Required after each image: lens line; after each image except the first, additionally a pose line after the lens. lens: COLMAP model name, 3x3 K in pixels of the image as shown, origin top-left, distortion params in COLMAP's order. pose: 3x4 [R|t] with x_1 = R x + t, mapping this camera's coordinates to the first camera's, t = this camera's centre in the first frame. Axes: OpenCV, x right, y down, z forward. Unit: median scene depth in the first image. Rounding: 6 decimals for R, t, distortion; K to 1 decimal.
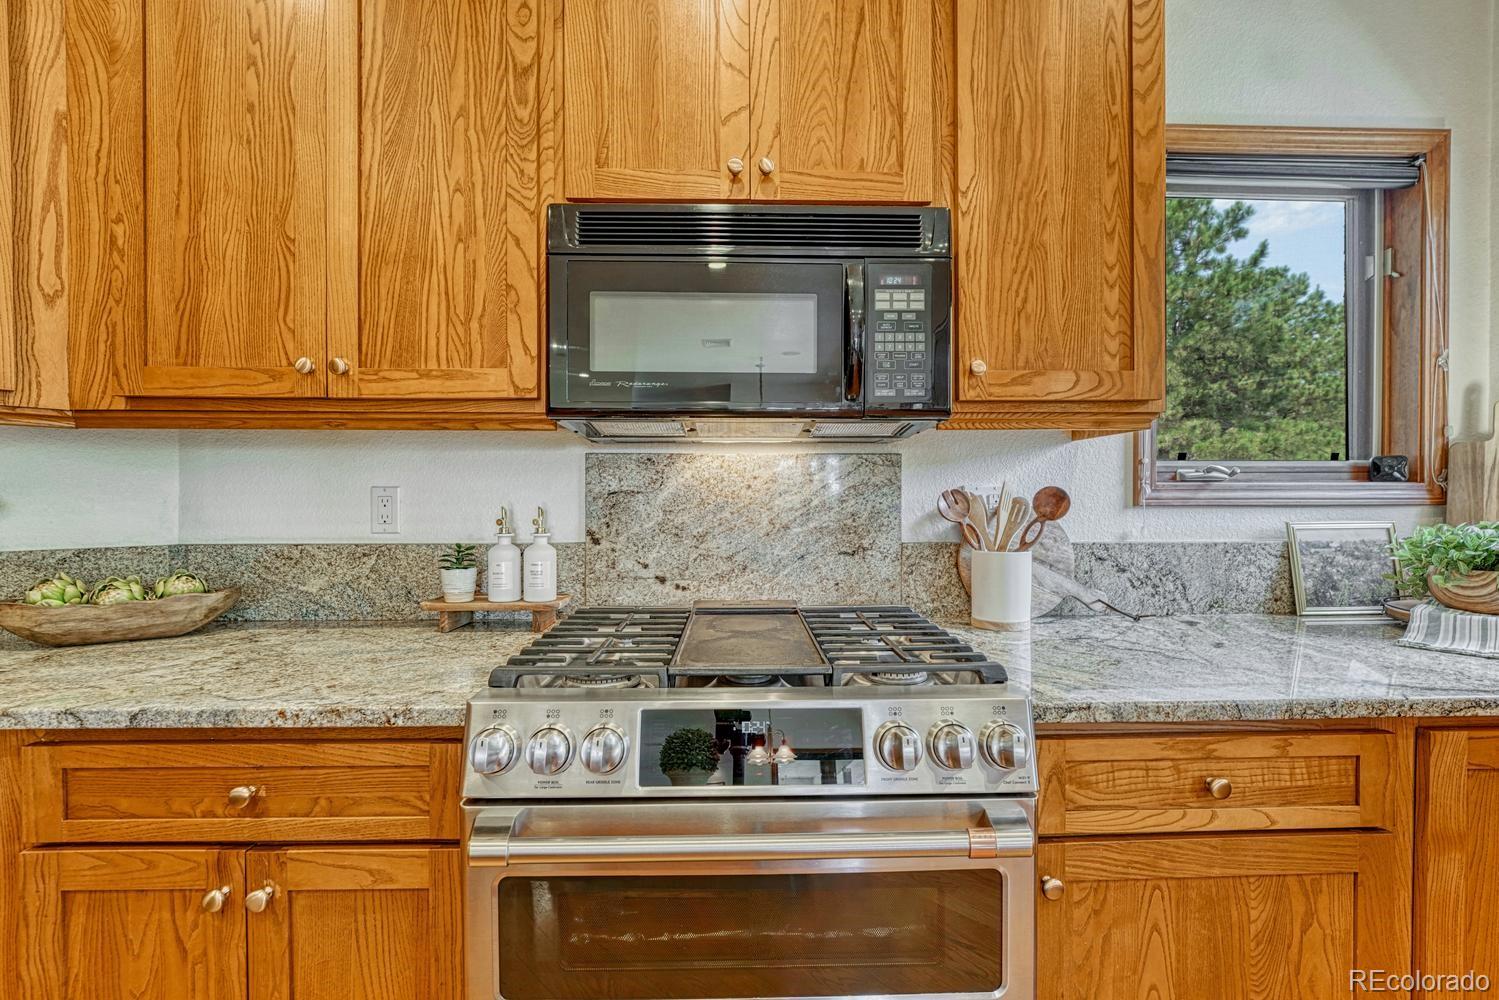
lens RADIAL K [[644.8, 0, 747.2], [0, 644.8, 500.9], [0, 0, 1]] dist [-0.009911, 0.000747]
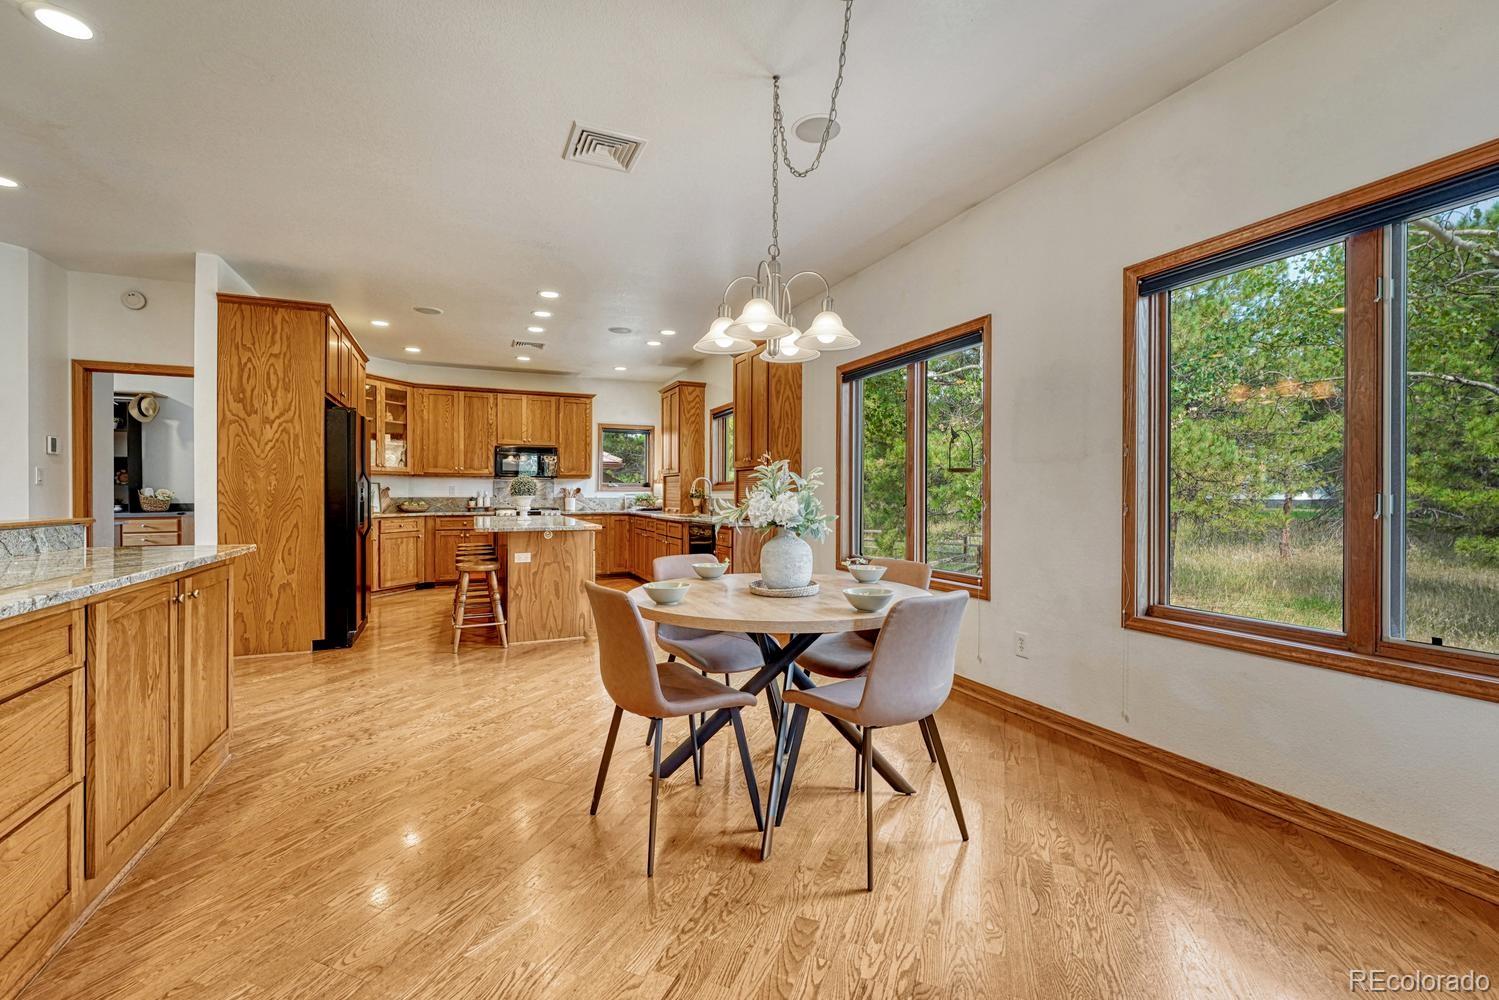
lens RADIAL K [[644.8, 0, 757.5], [0, 644.8, 497.0], [0, 0, 1]] dist [-0.009911, 0.000747]
pose [[0.914426, 0.001984, 0.404748, -0.499368], [-0.001727, 0.999998, -0.001000, 0.078301], [-0.404749, 0.000216, 0.914428, -5.932586]]
